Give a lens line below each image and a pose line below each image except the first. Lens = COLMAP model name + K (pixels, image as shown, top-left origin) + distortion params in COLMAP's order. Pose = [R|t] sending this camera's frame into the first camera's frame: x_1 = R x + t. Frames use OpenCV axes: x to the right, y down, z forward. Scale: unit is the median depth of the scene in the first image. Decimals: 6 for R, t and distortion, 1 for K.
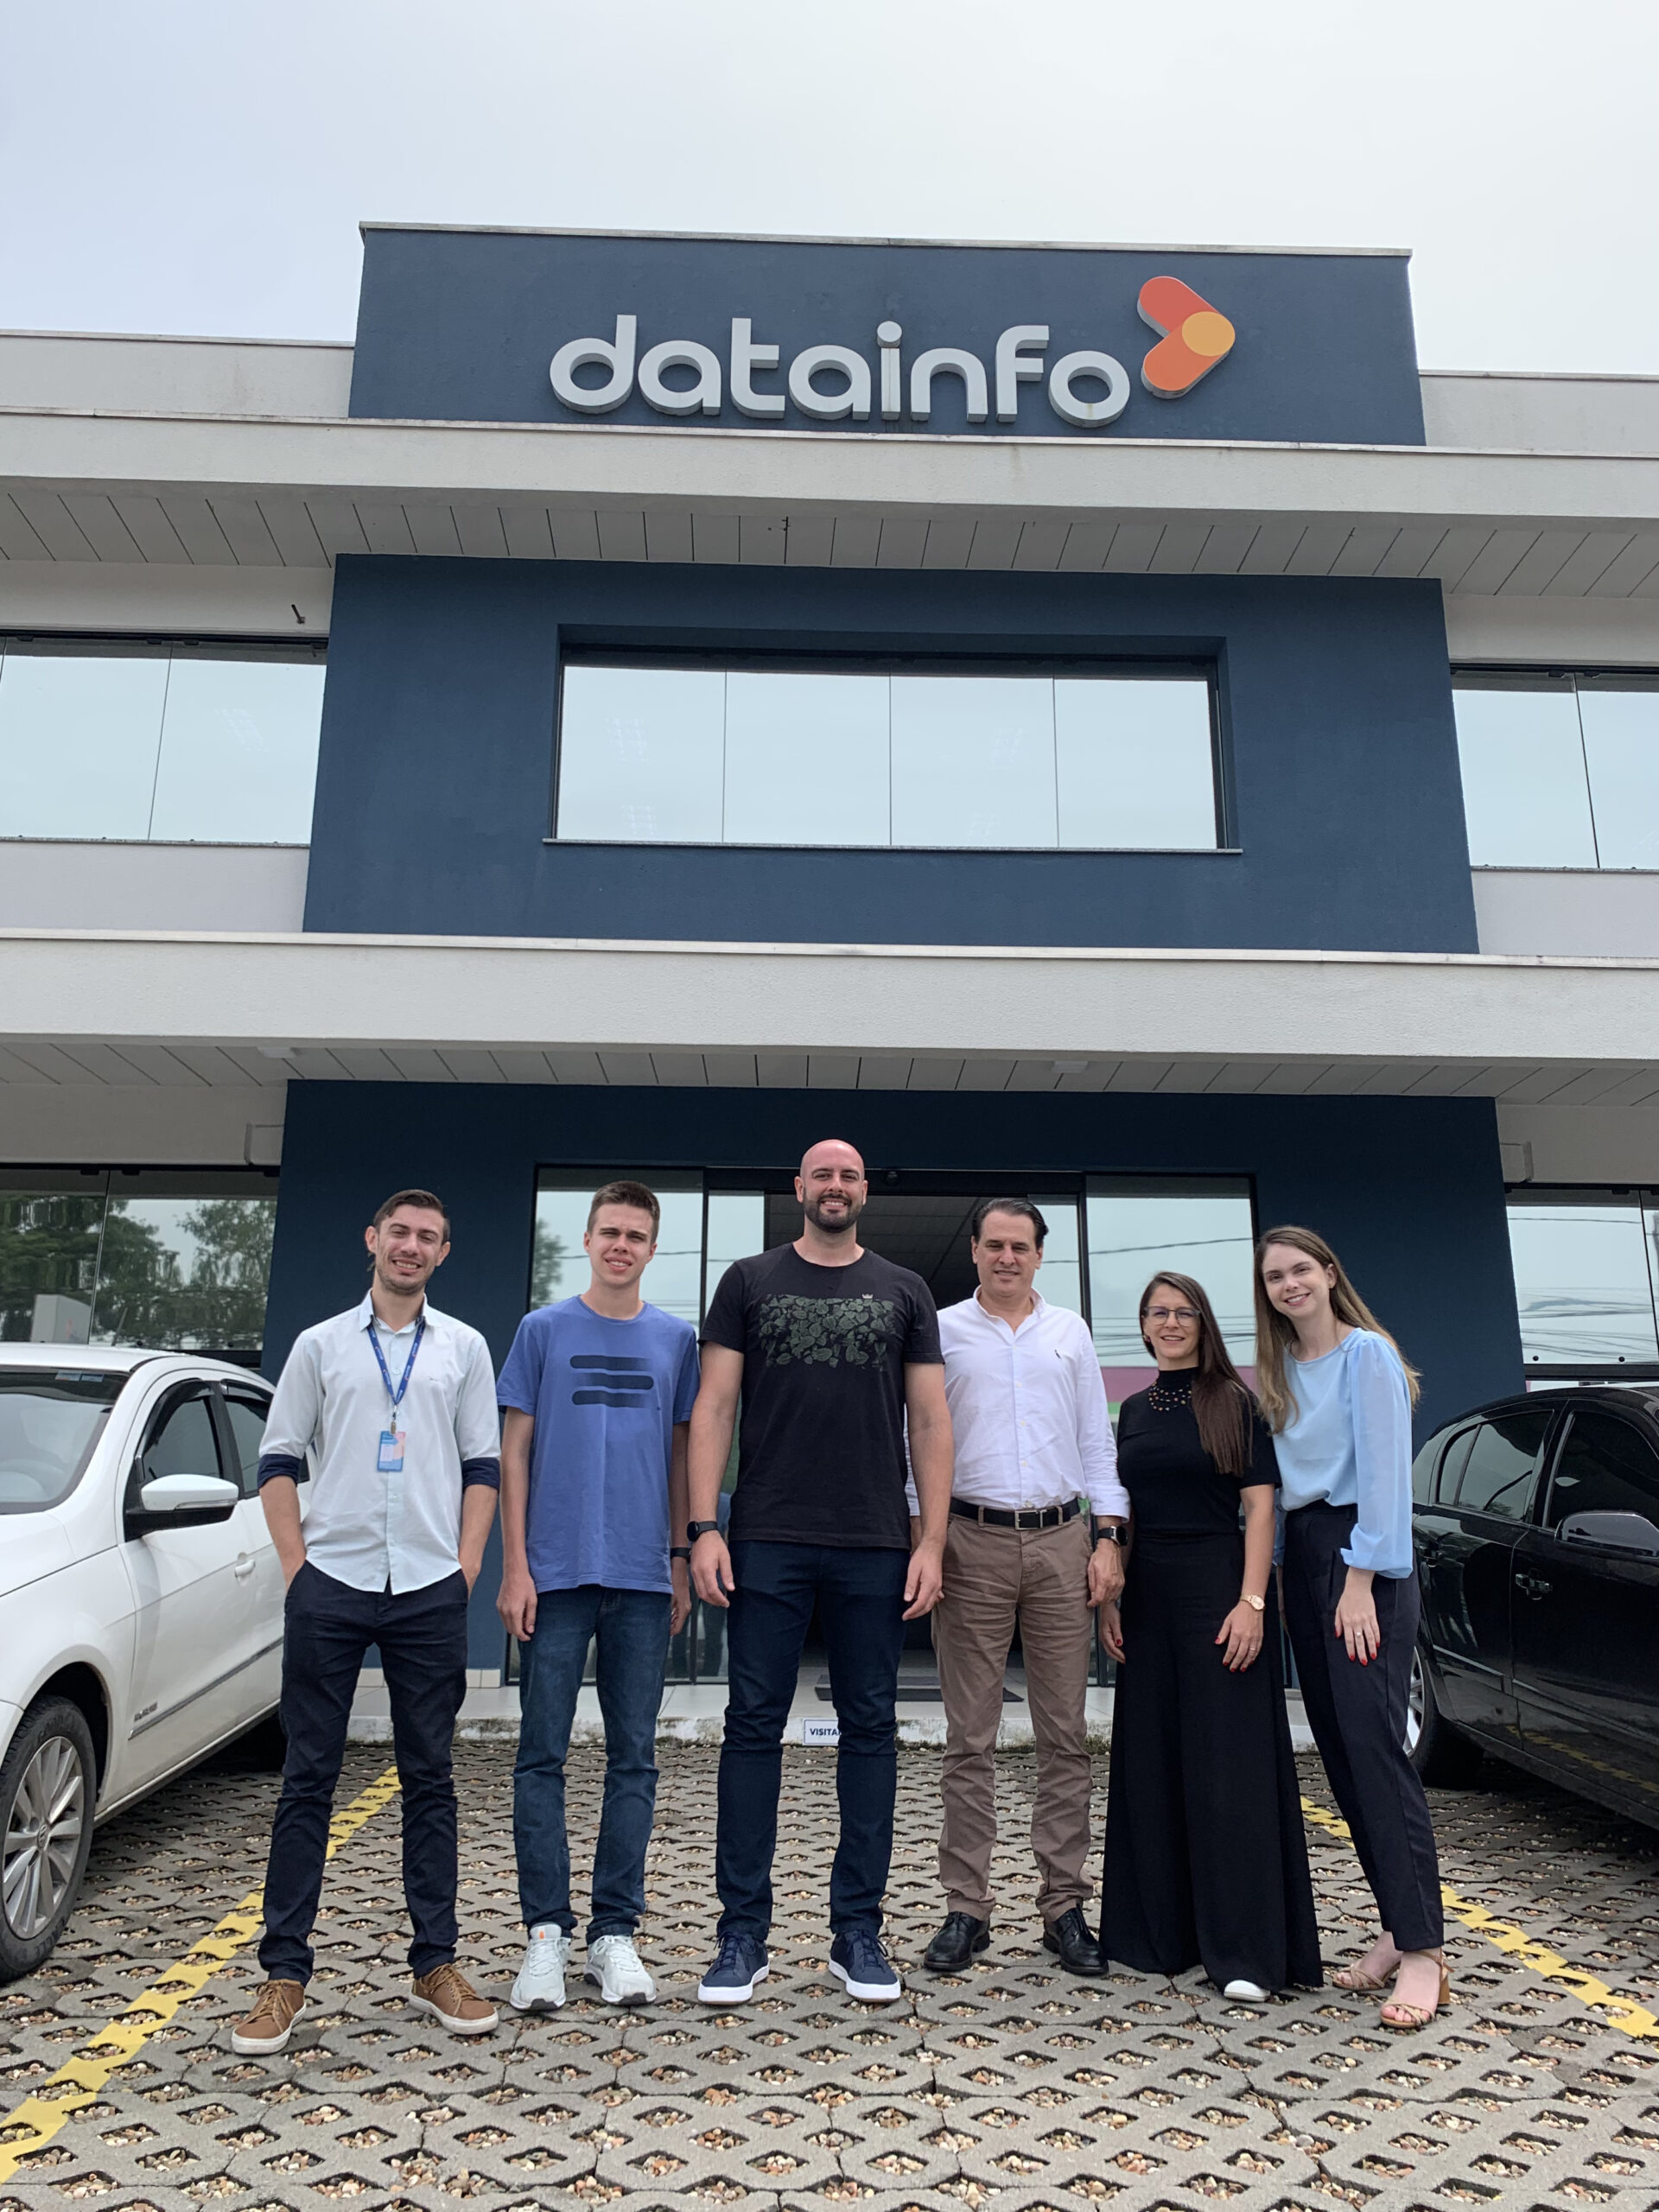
lens RADIAL K [[1670.2, 0, 829.5], [0, 1670.2, 1106.0], [0, 0, 1]] dist [0.025774, -0.004090]
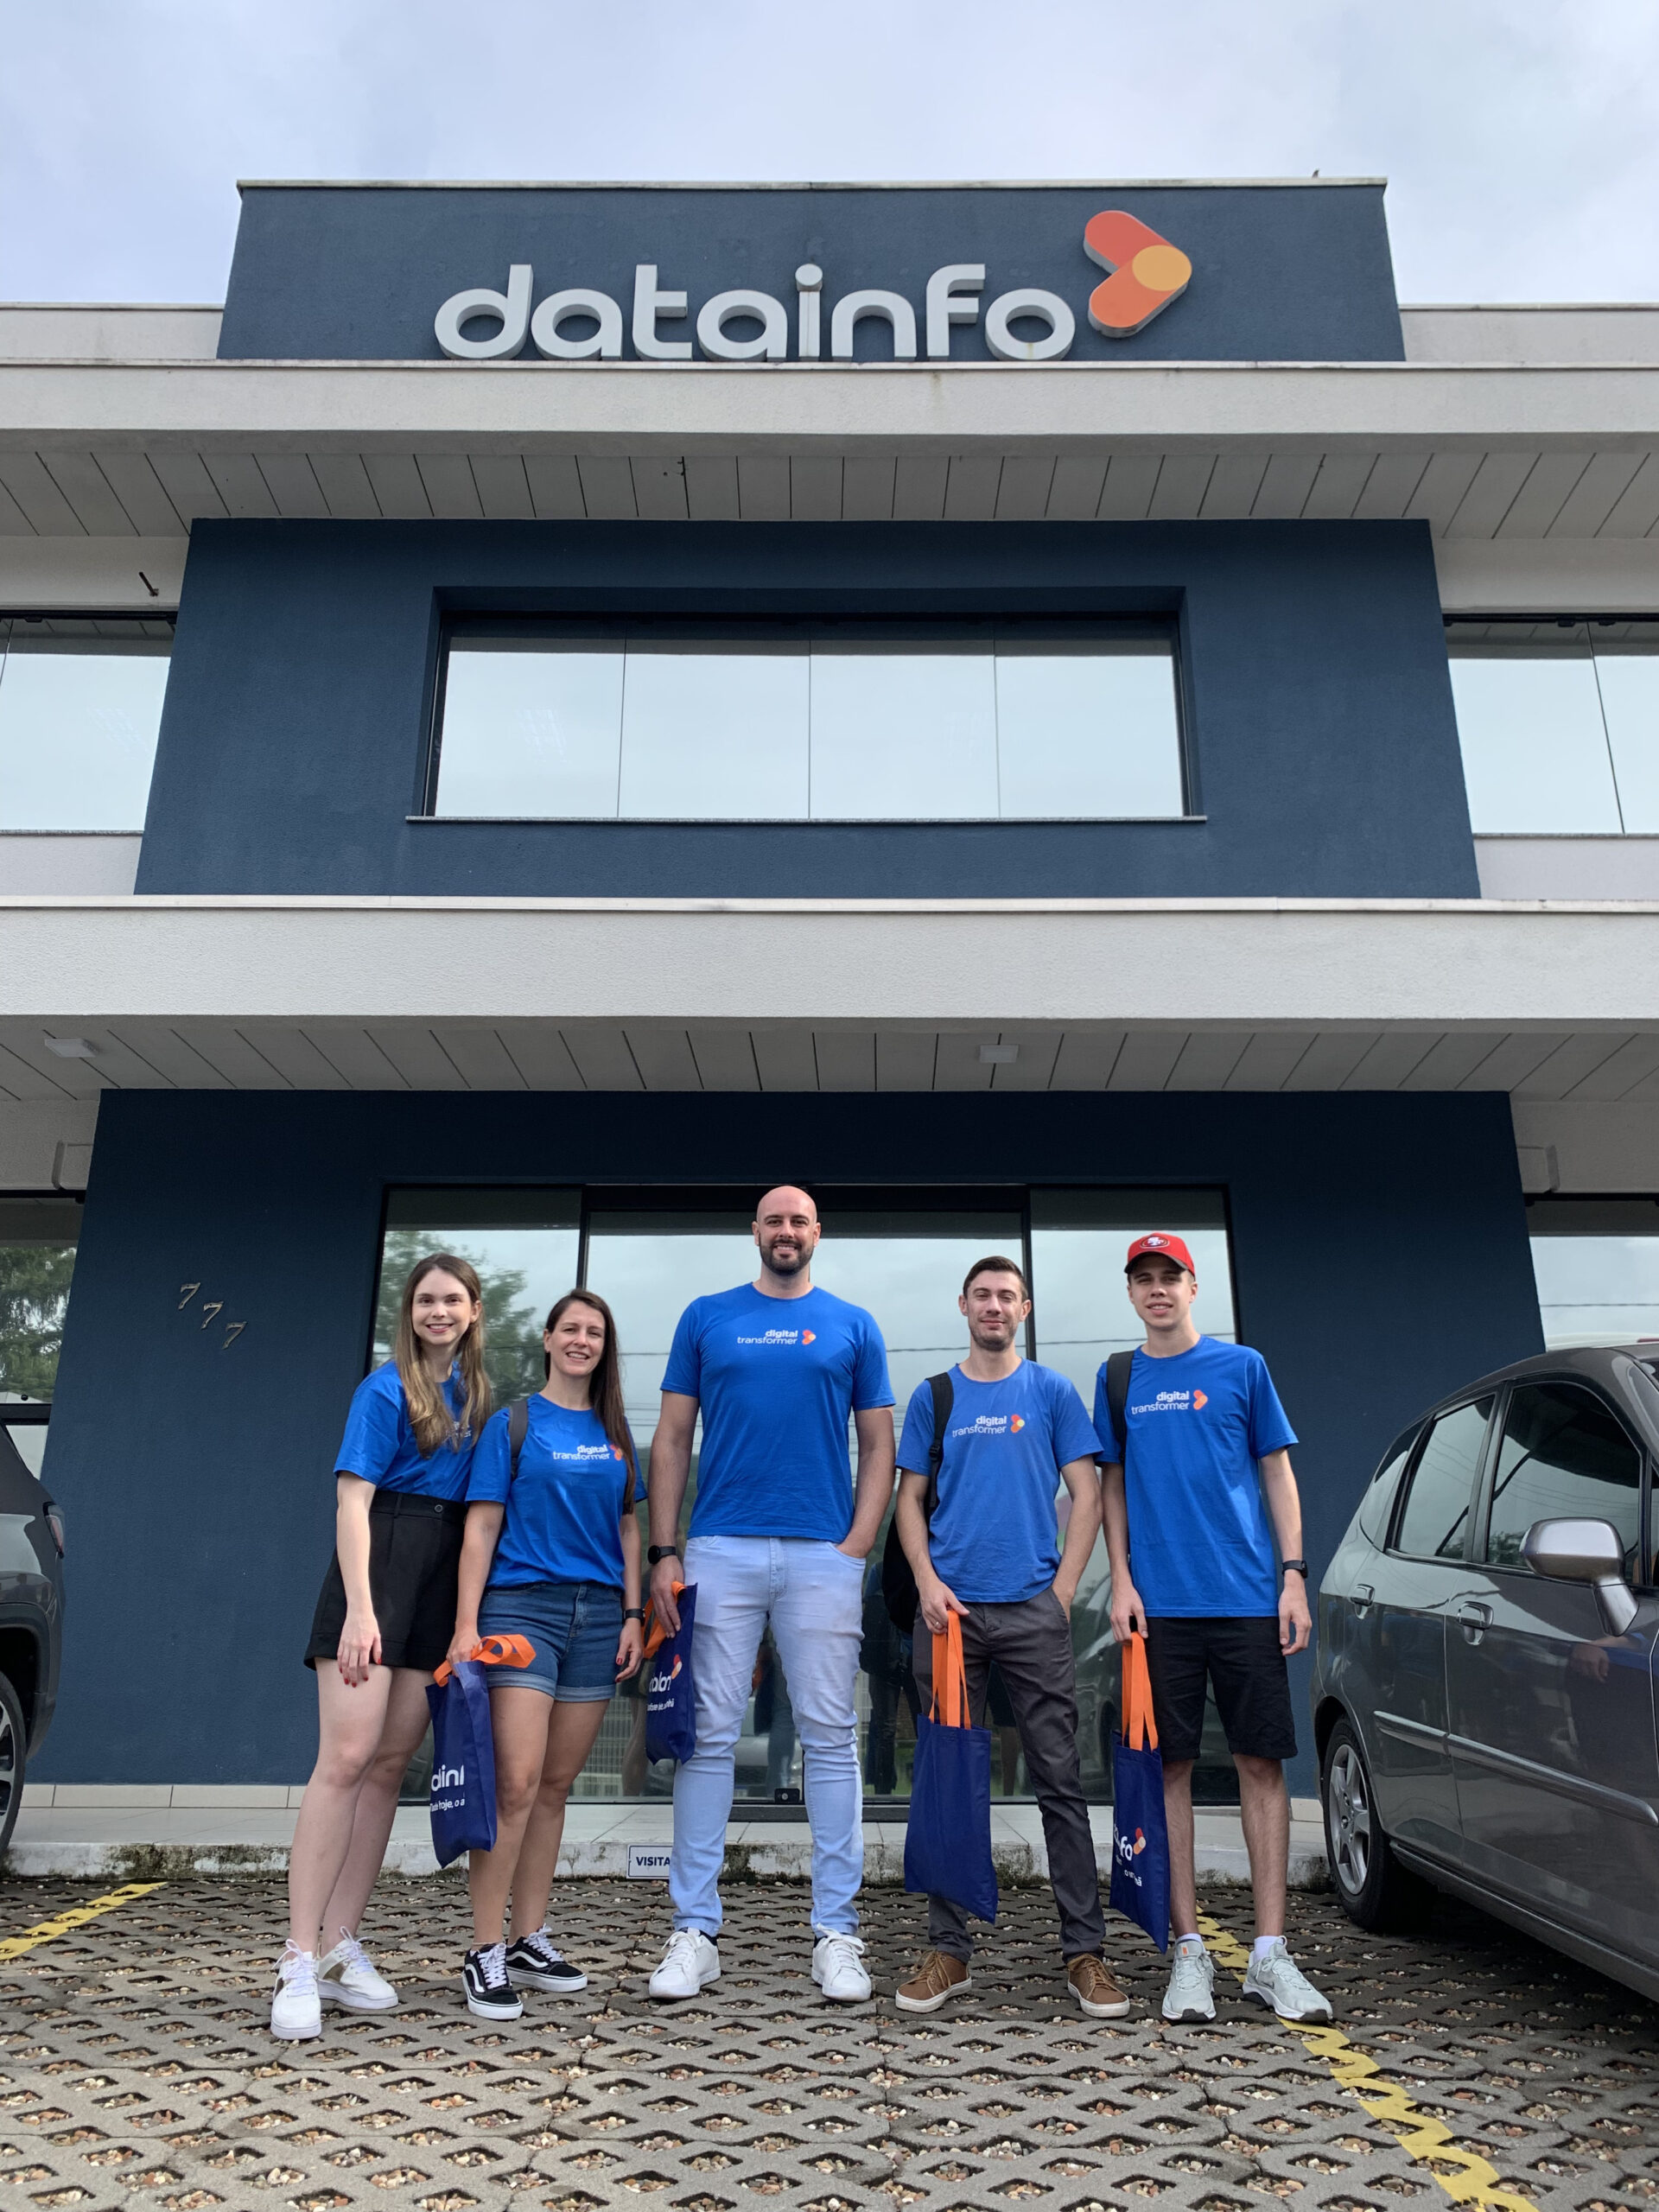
lens RADIAL K [[1695.9, 0, 832.3], [0, 1695.9, 1085.7], [0, 0, 1]] dist [0.023465, -0.004200]
pose [[0.999478, -0.014594, -0.028819, 0.071907], [0.012491, 0.997337, -0.071858, 0.045217], [0.029791, 0.071460, 0.996998, 0.117221]]
